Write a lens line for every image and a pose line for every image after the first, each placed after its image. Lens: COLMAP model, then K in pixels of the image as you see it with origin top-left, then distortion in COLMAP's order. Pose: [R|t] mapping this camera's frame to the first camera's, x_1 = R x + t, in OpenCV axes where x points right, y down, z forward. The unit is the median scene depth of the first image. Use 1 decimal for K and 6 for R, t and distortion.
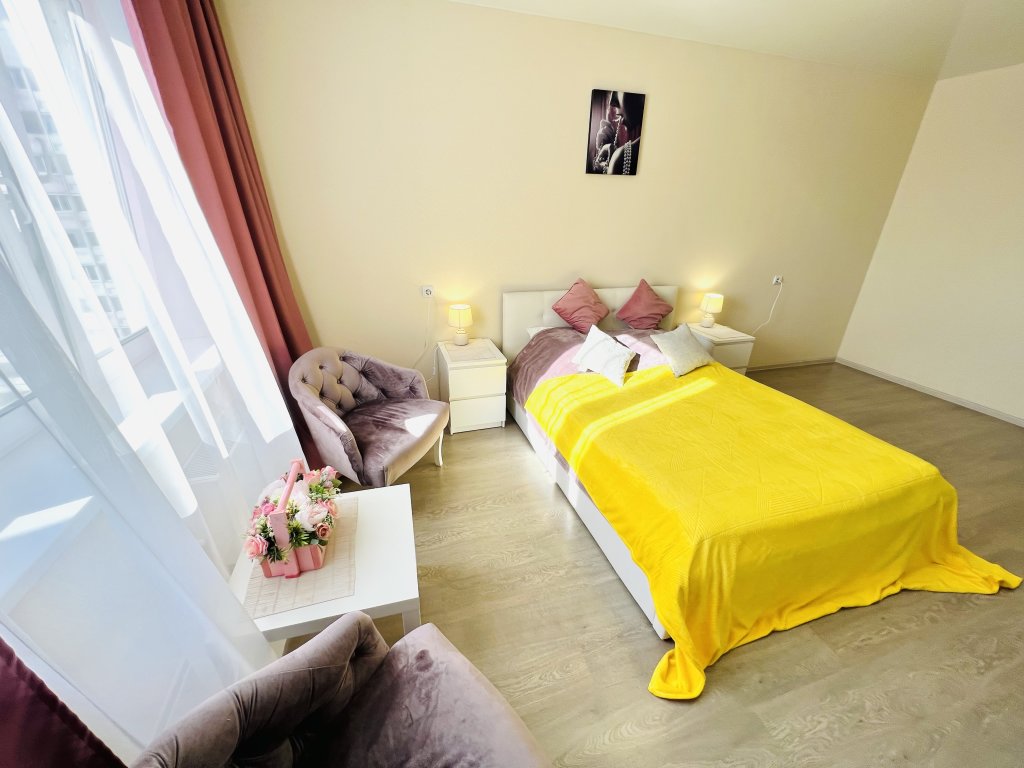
lens RADIAL K [[412.1, 0, 510.2], [0, 412.1, 381.2], [0, 0, 1]] dist [-0.002624, 0.000225]
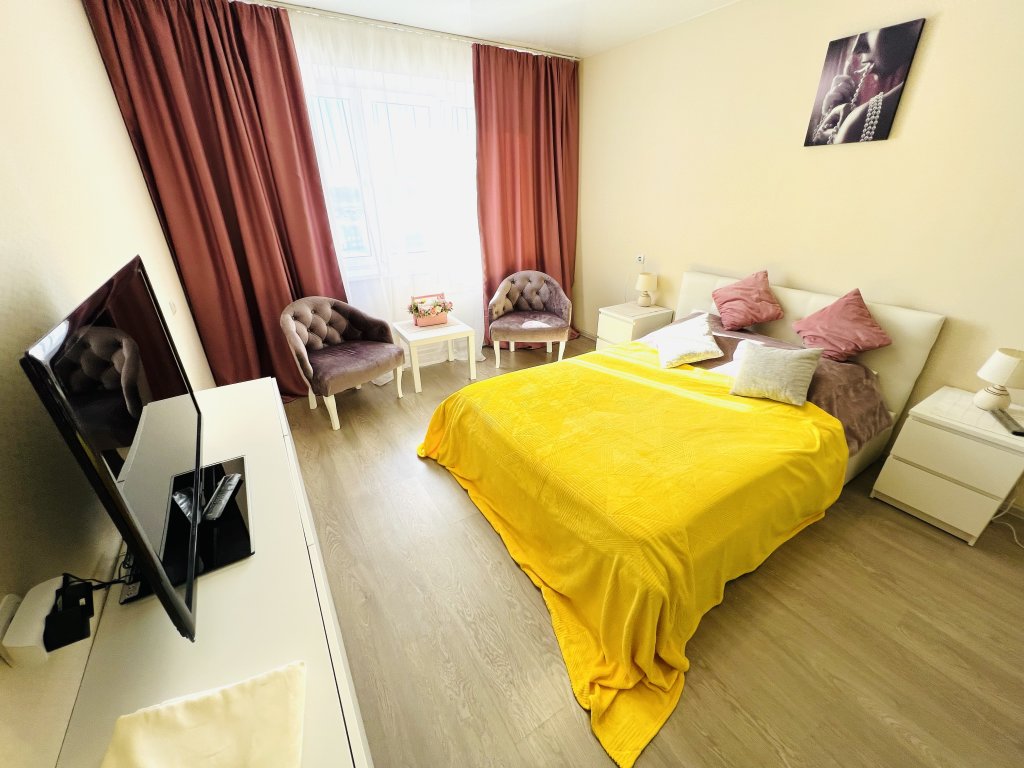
lens RADIAL K [[412.3, 0, 512.4], [0, 412.3, 382.1], [0, 0, 1]] dist [-0.000343, -0.000108]
pose [[0.252560, 0.395097, -0.883239, 0.979116], [-0.380964, 0.879705, 0.284580, -0.095399], [0.889427, 0.264609, 0.372696, 0.288176]]
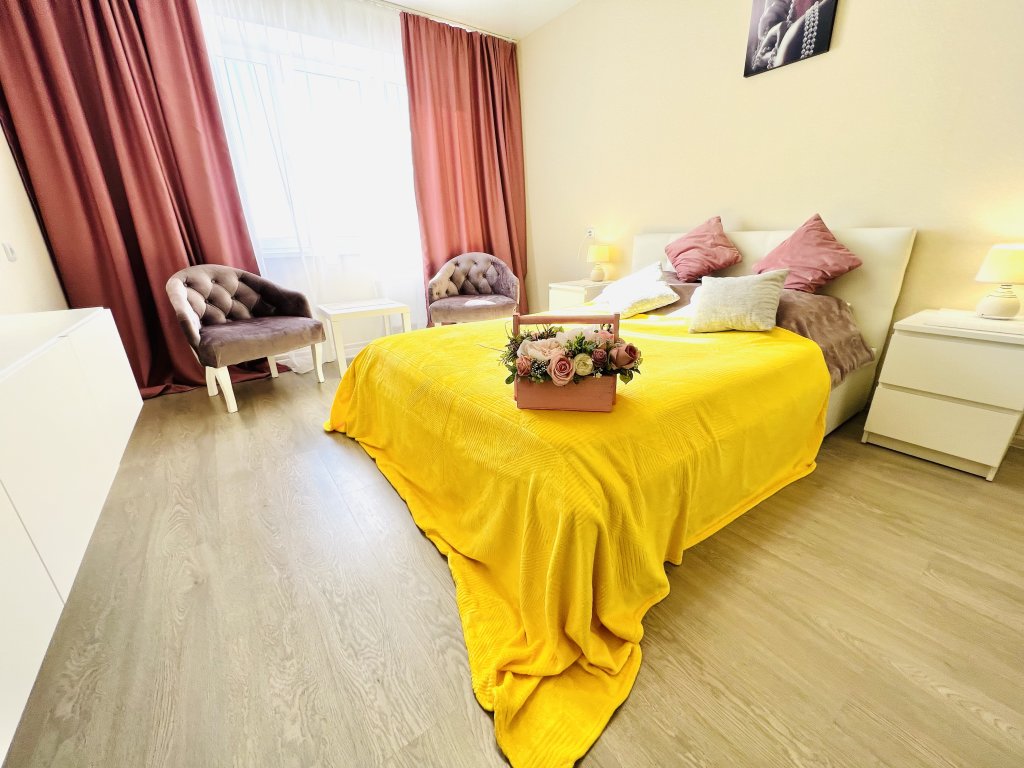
lens RADIAL K [[412.1, 0, 512.6], [0, 412.1, 382.9], [0, 0, 1]] dist [-0.002624, 0.000225]
pose [[0.309529, 0.289303, -0.905812, 0.940246], [-0.354012, 0.919176, 0.172600, 0.053747], [0.882534, 0.267244, 0.386928, 0.467244]]
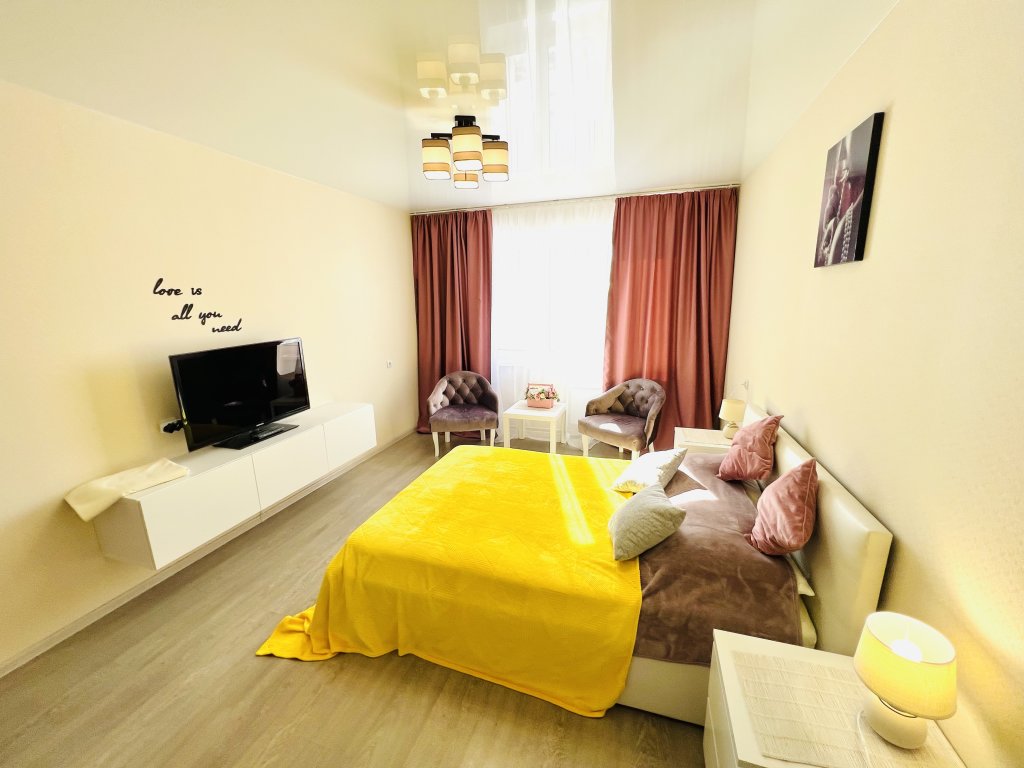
lens RADIAL K [[412.1, 0, 516.5], [0, 412.1, 382.9], [0, 0, 1]] dist [-0.002624, 0.000225]
pose [[-0.575866, 0.161343, -0.801465, 1.020137], [-0.325468, 0.854055, 0.405784, -0.464141], [0.749966, 0.494528, -0.439310, 1.032794]]
